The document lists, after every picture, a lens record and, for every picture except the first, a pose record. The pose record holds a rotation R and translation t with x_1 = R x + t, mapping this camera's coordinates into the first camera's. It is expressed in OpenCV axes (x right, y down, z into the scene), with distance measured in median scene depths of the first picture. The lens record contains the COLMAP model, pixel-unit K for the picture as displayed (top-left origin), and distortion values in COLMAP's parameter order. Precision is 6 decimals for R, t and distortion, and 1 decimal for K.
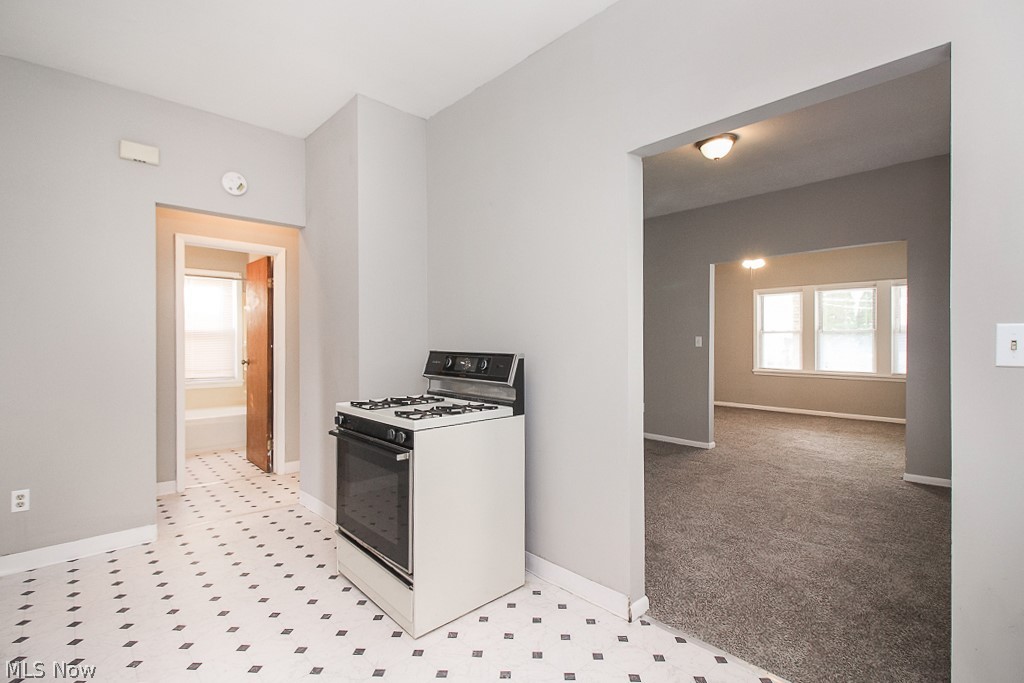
lens RADIAL K [[468.1, 0, 511.6], [0, 468.1, 340.3], [0, 0, 1]] dist [-0.009744, -0.002016]
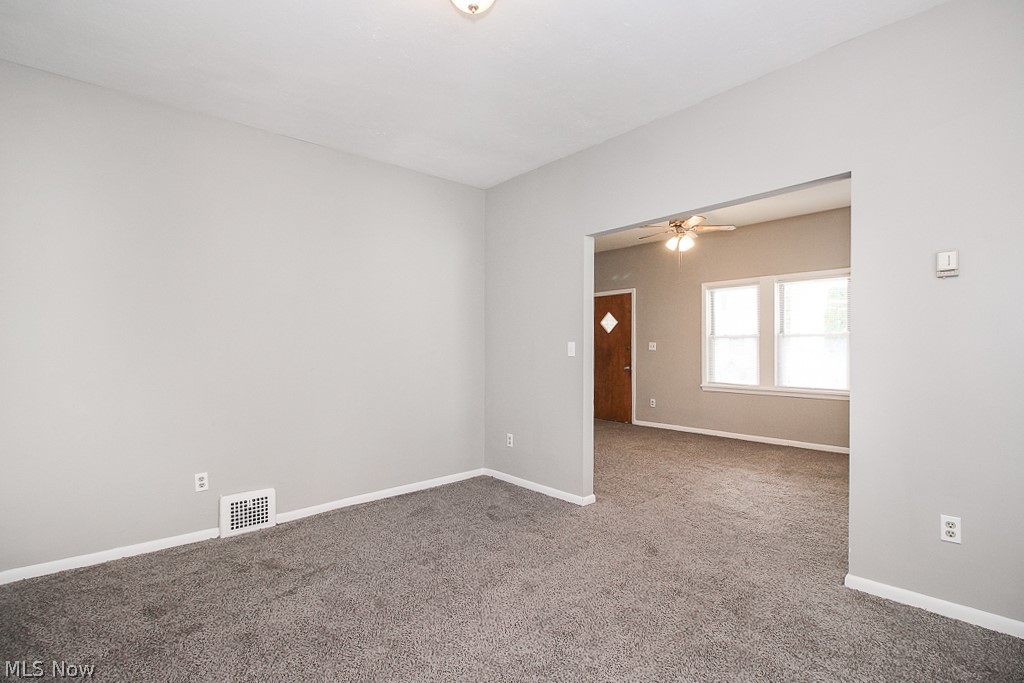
lens RADIAL K [[468.1, 0, 518.0], [0, 468.1, 351.2], [0, 0, 1]] dist [-0.009744, -0.002016]
pose [[0.999849, -0.004325, -0.016860, 0.238818], [0.004410, 0.999978, 0.004977, 0.001095], [0.016838, -0.005051, 0.999845, 0.220552]]
